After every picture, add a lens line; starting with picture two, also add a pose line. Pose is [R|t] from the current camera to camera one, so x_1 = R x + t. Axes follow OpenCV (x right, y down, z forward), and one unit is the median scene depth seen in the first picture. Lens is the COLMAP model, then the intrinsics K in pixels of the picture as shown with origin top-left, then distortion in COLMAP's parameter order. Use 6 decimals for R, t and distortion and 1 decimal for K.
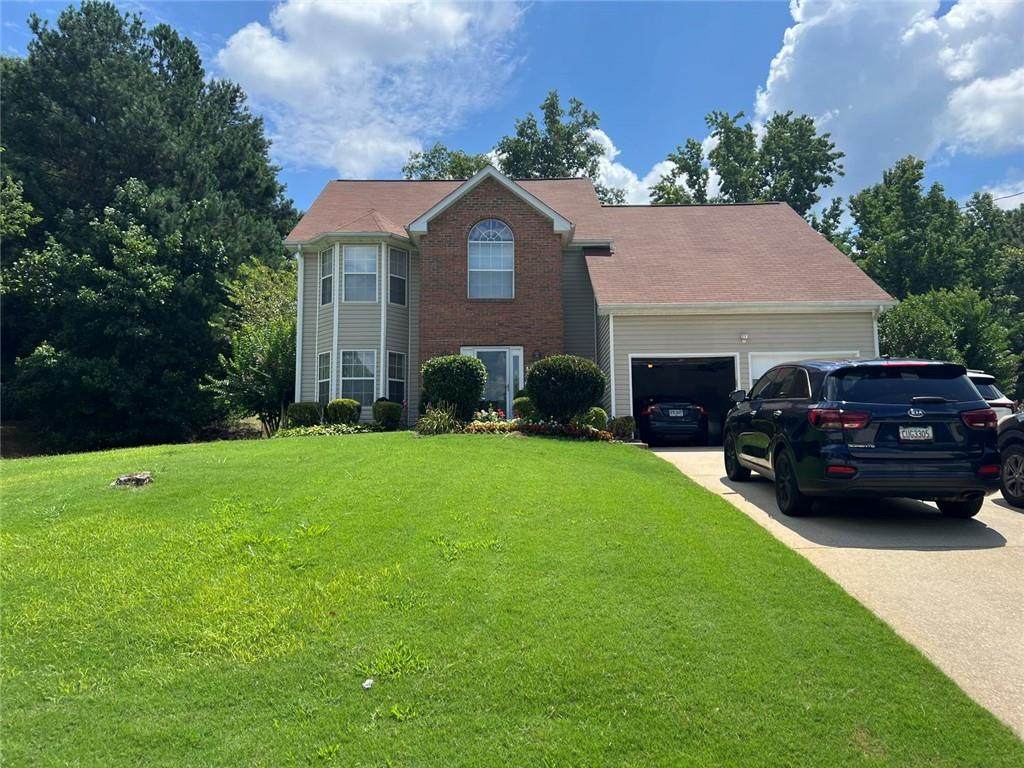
lens RADIAL K [[771.6, 0, 519.4], [0, 771.6, 393.5], [0, 0, 1]] dist [0.051781, -0.063332]
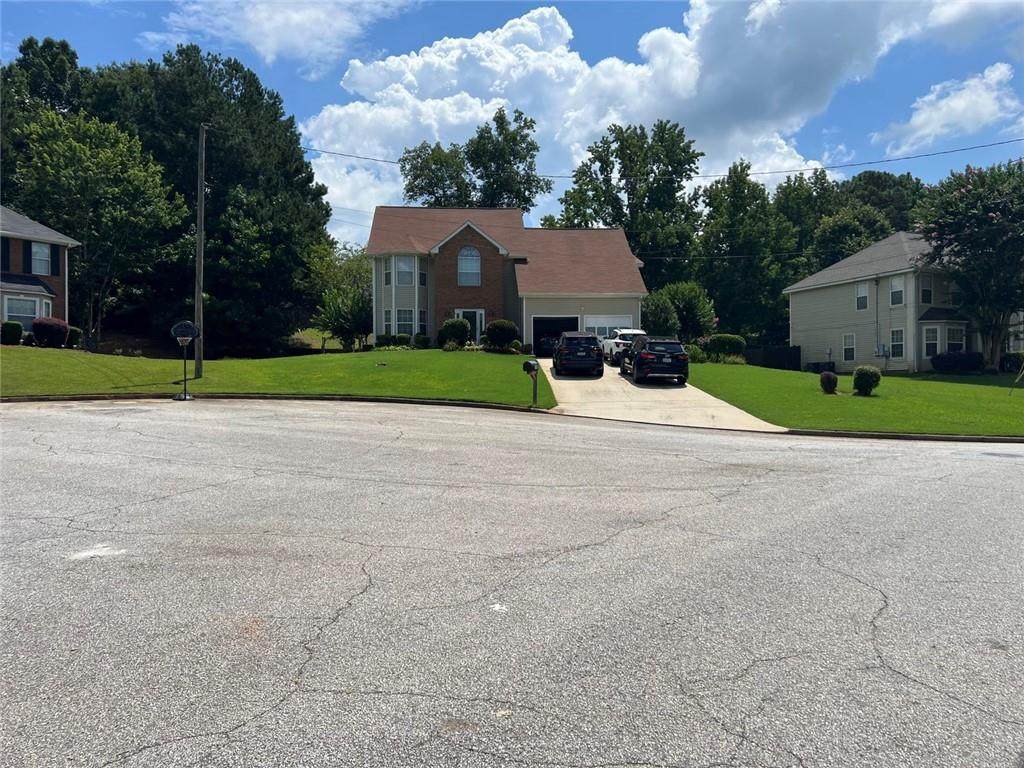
lens RADIAL K [[771.6, 0, 509.3], [0, 771.6, 399.2], [0, 0, 1]] dist [0.051781, -0.063332]
pose [[0.998746, 0.005837, 0.049722, -0.027652], [-0.012006, 0.992121, 0.124707, -0.072893], [-0.048602, -0.125148, 0.990947, -1.028426]]
